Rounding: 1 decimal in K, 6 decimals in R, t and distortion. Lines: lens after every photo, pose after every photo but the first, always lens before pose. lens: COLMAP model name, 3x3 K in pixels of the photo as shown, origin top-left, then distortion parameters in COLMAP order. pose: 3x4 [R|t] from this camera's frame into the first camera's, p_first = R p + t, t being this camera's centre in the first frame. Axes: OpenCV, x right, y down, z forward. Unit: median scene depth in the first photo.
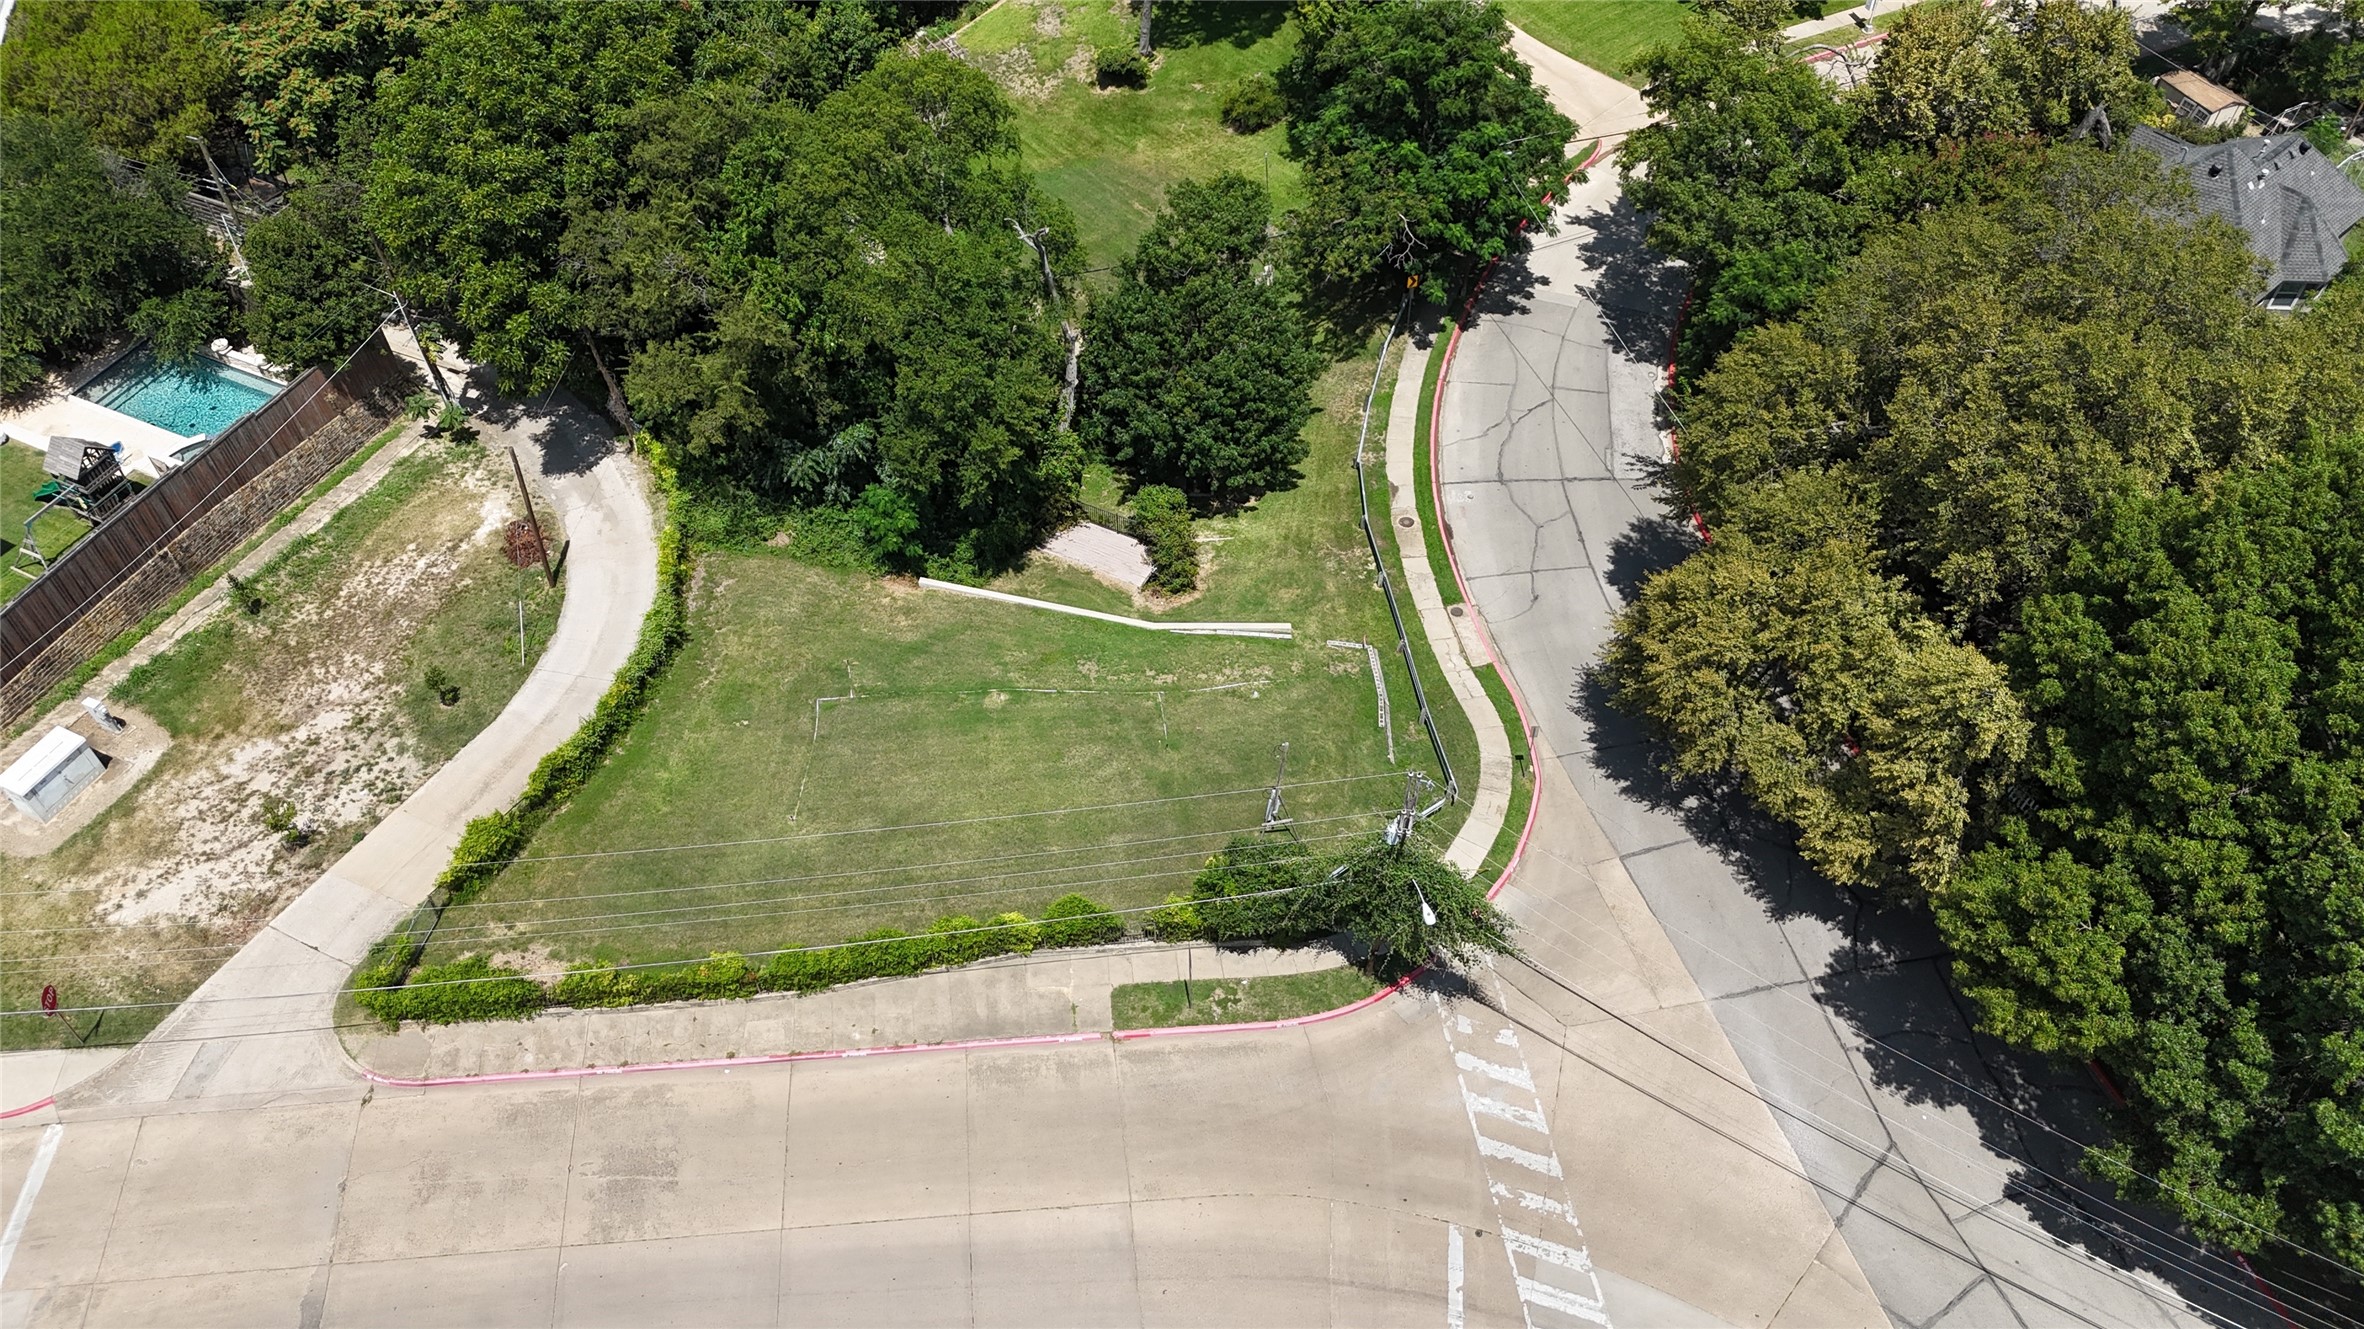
lens RADIAL K [[1748.9, 0, 1182.0], [0, 1748.9, 664.5], [0, 0, 1]] dist [0.090415, -0.102088]
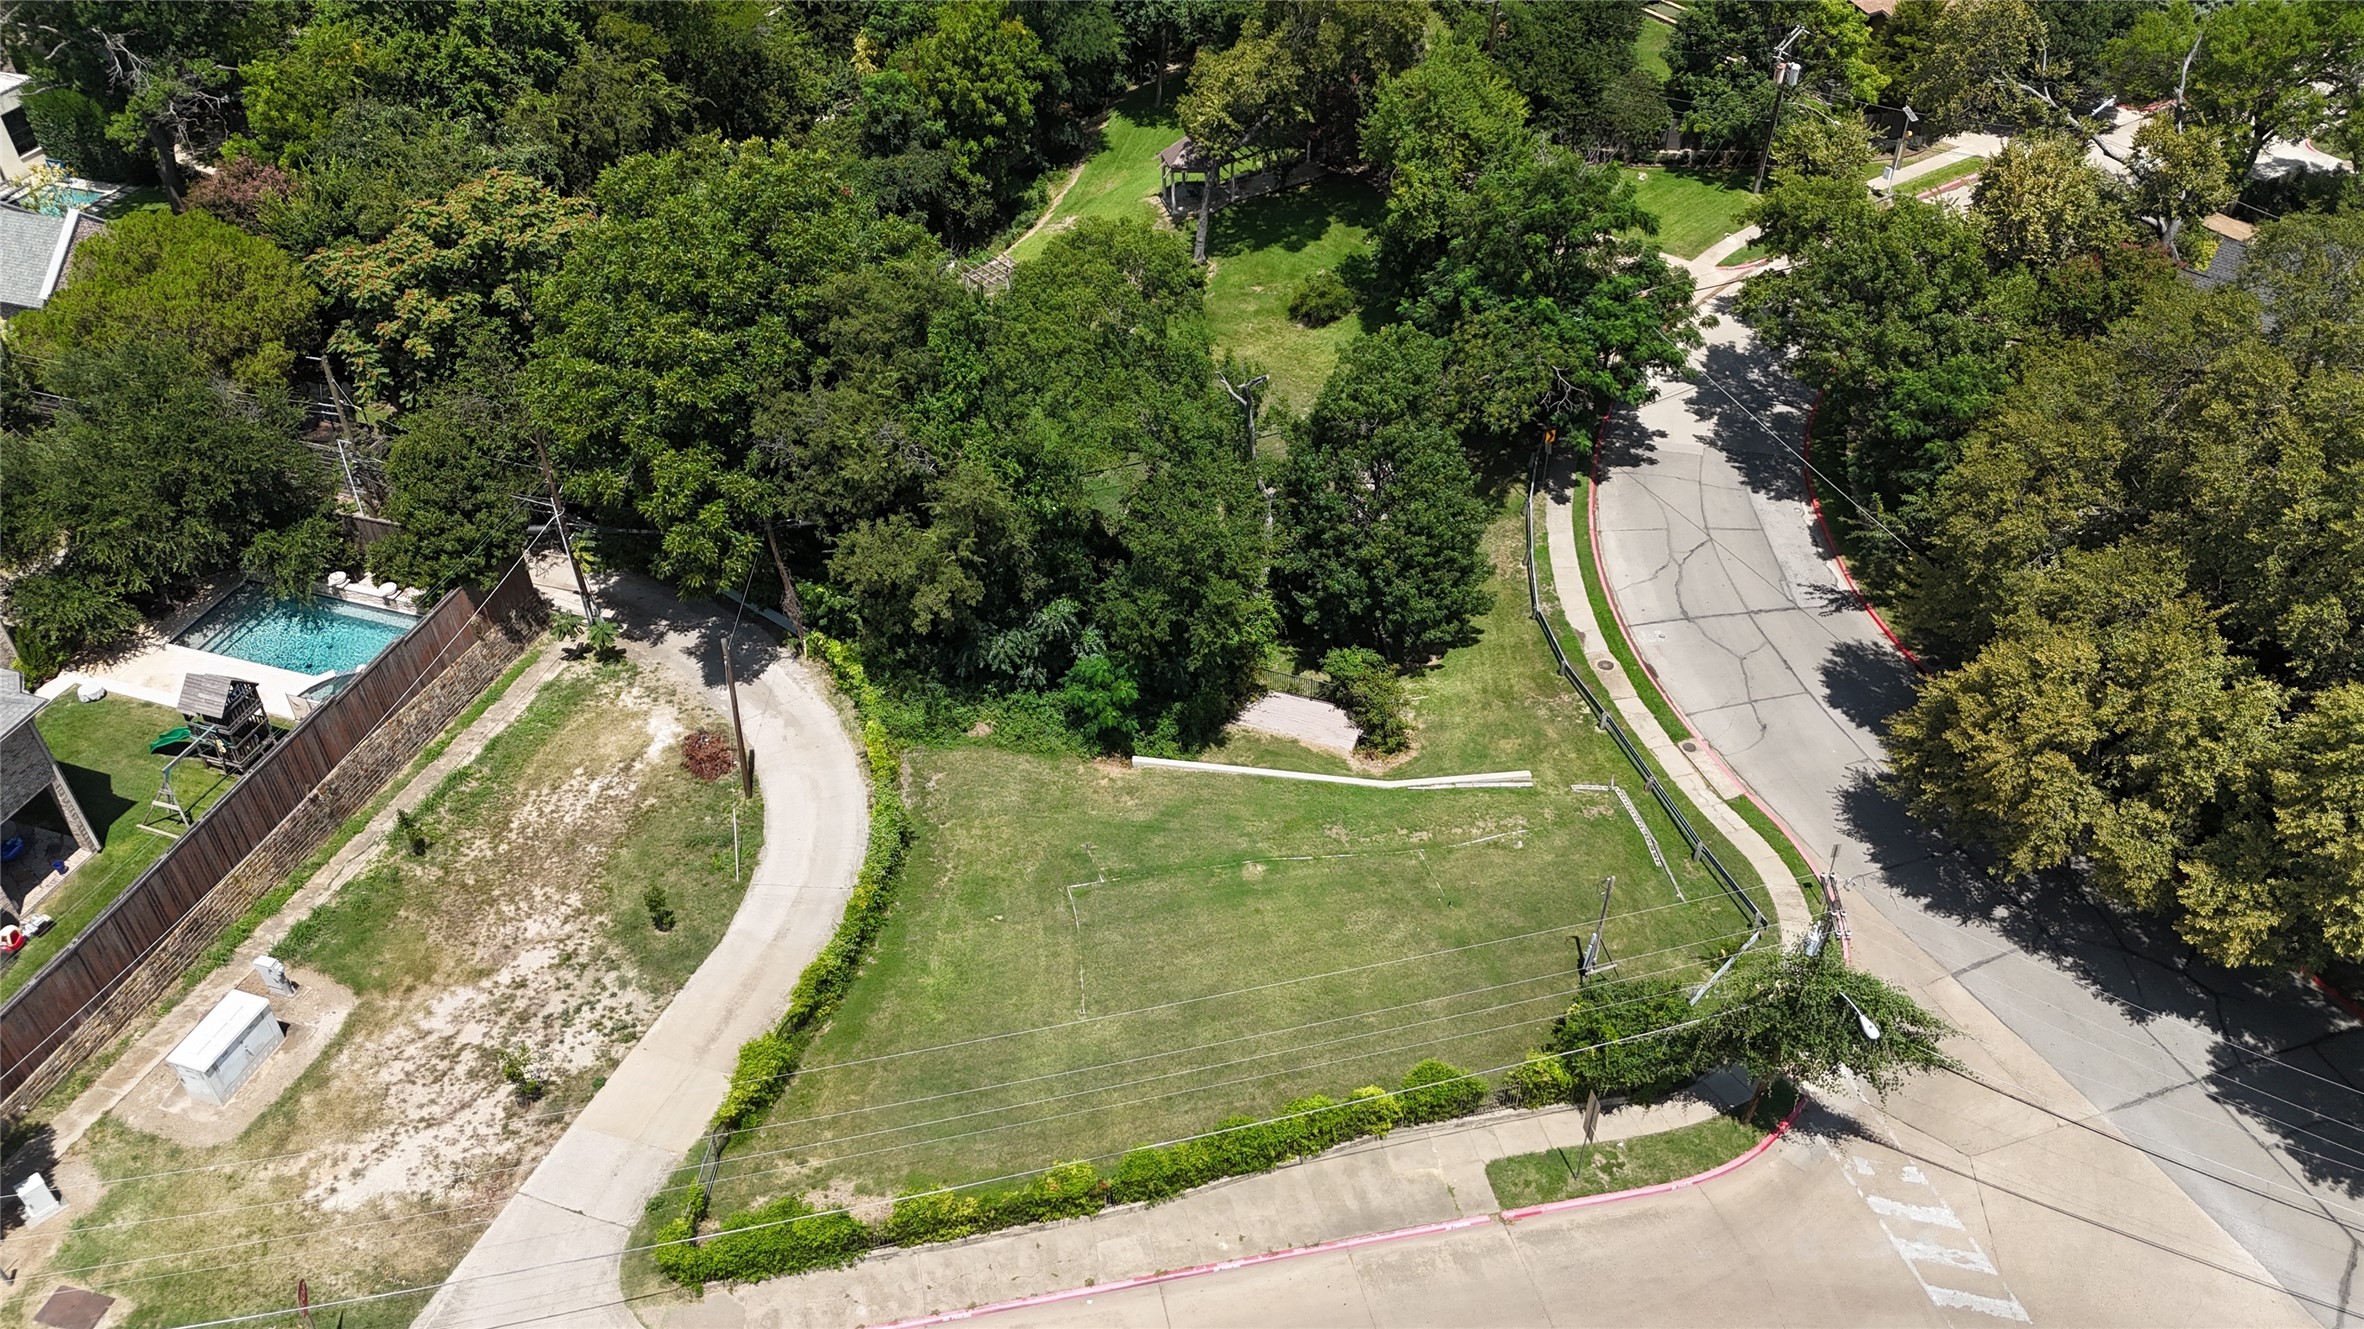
lens RADIAL K [[1751.6, 0, 1182.0], [0, 1751.6, 664.5], [0, 0, 1]] dist [0.063272, -0.055785]
pose [[0.991514, -0.080879, 0.101779, -0.237152], [0.096203, 0.983060, -0.156004, 0.054853], [-0.087438, 0.164472, 0.982499, 0.087207]]
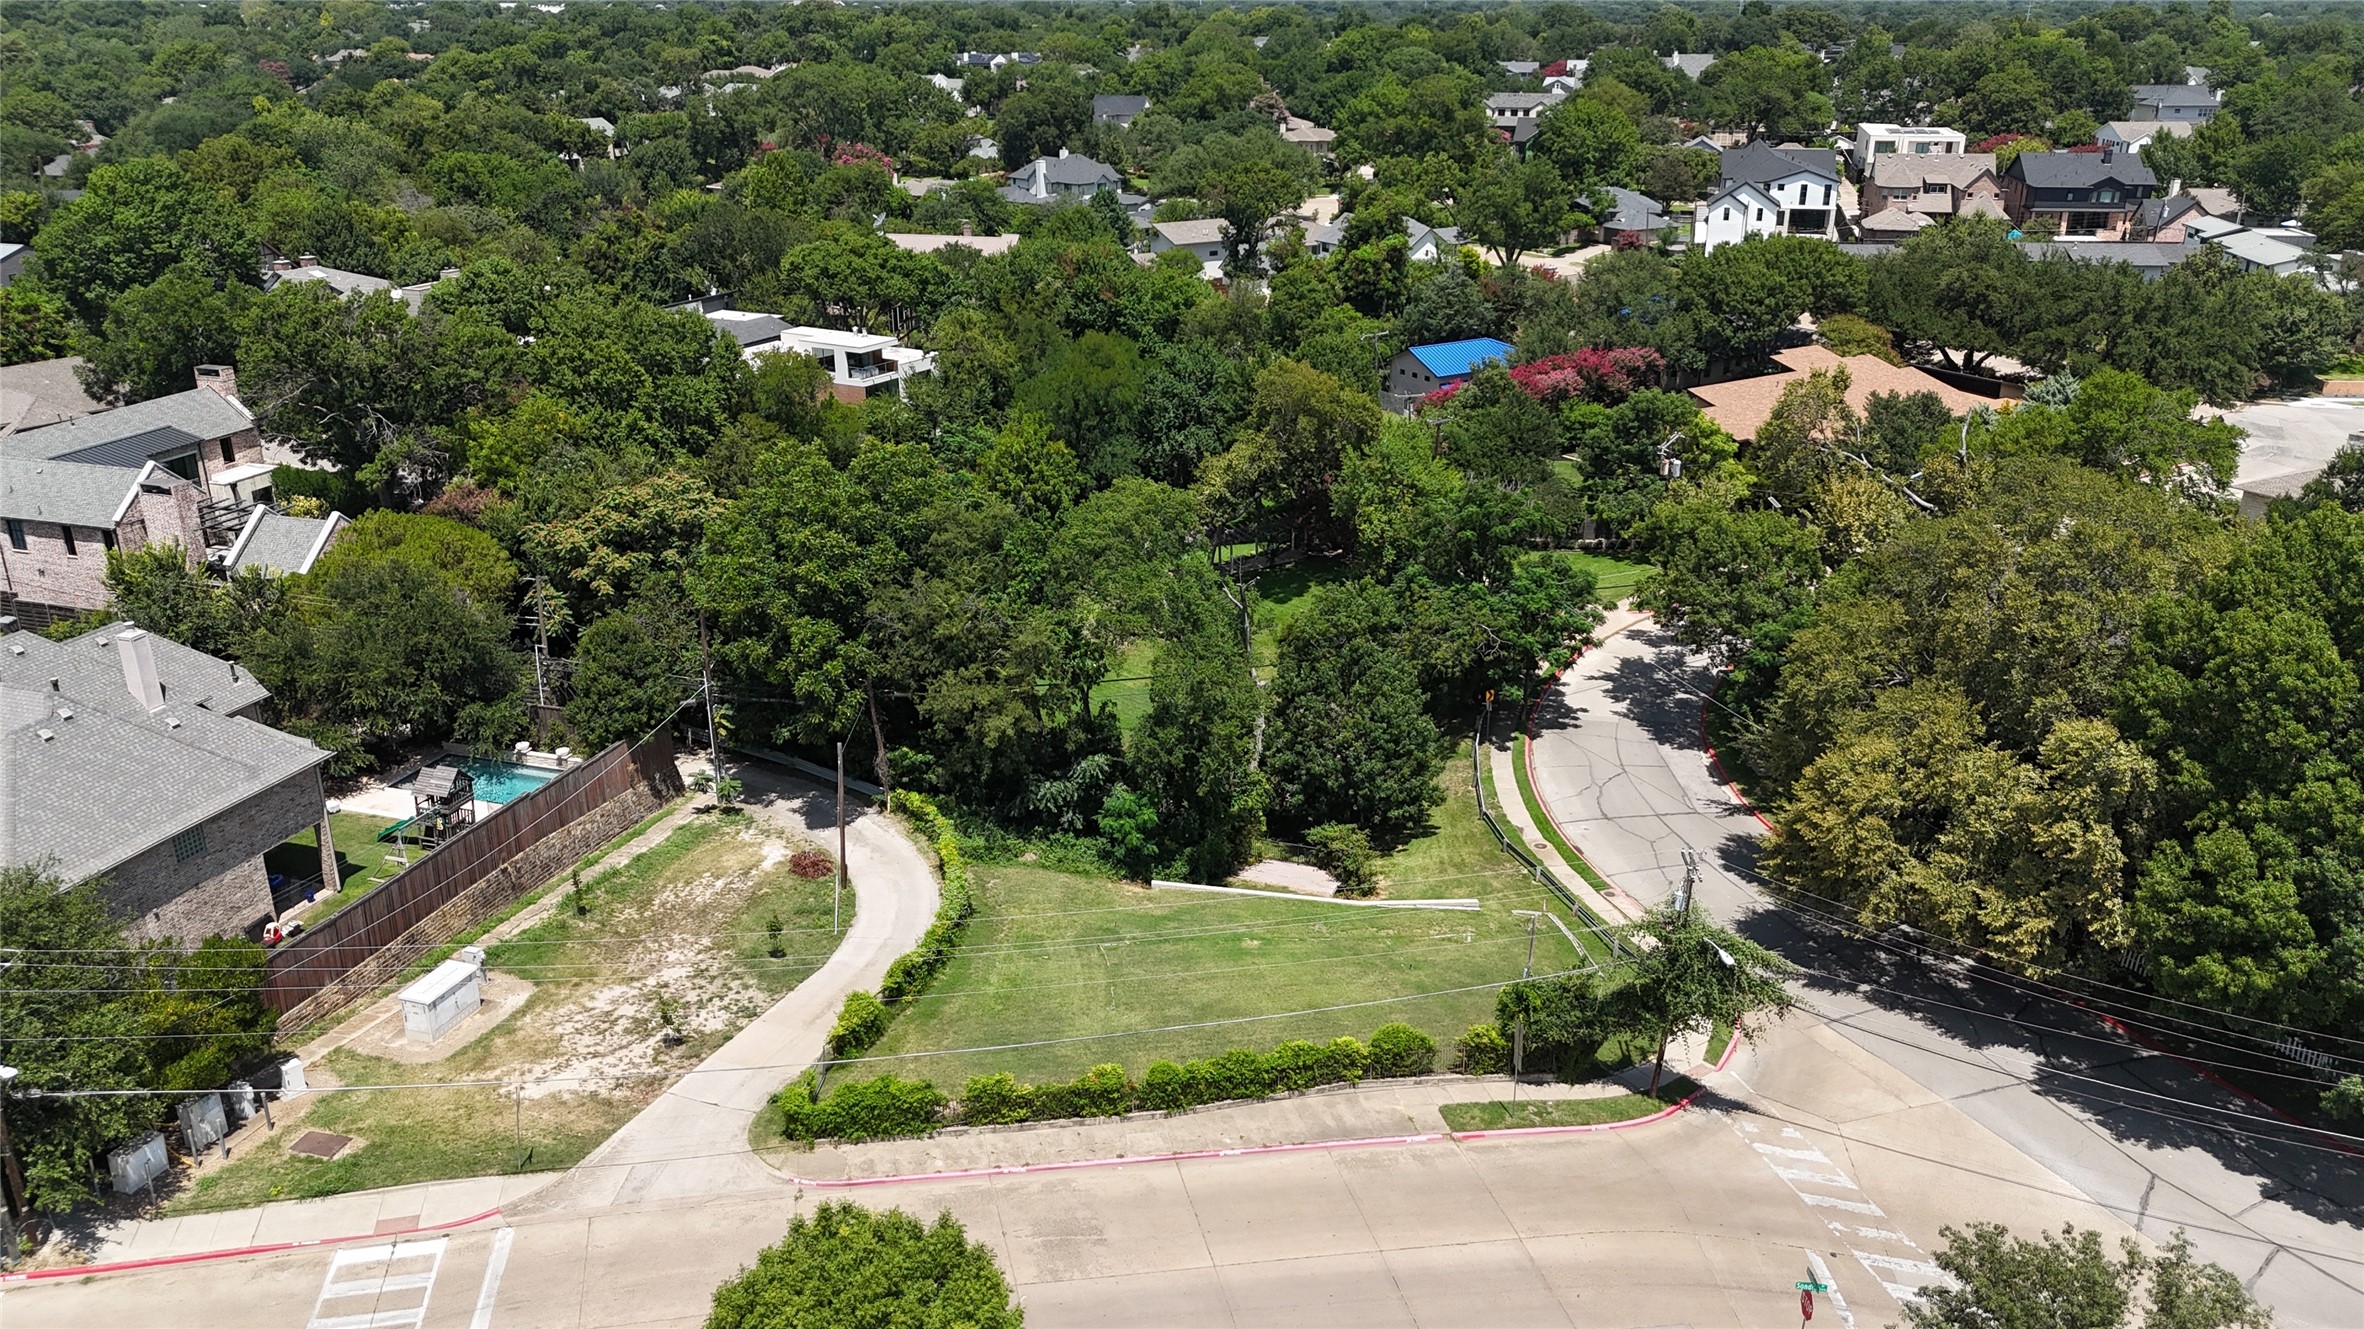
lens RADIAL K [[1751.6, 0, 1182.0], [0, 1751.6, 664.5], [0, 0, 1]] dist [0.063272, -0.055785]
pose [[0.991885, -0.039573, 0.120827, -0.290664], [0.091998, 0.879339, -0.467226, 0.400082], [-0.087758, 0.474550, 0.875843, -0.073082]]
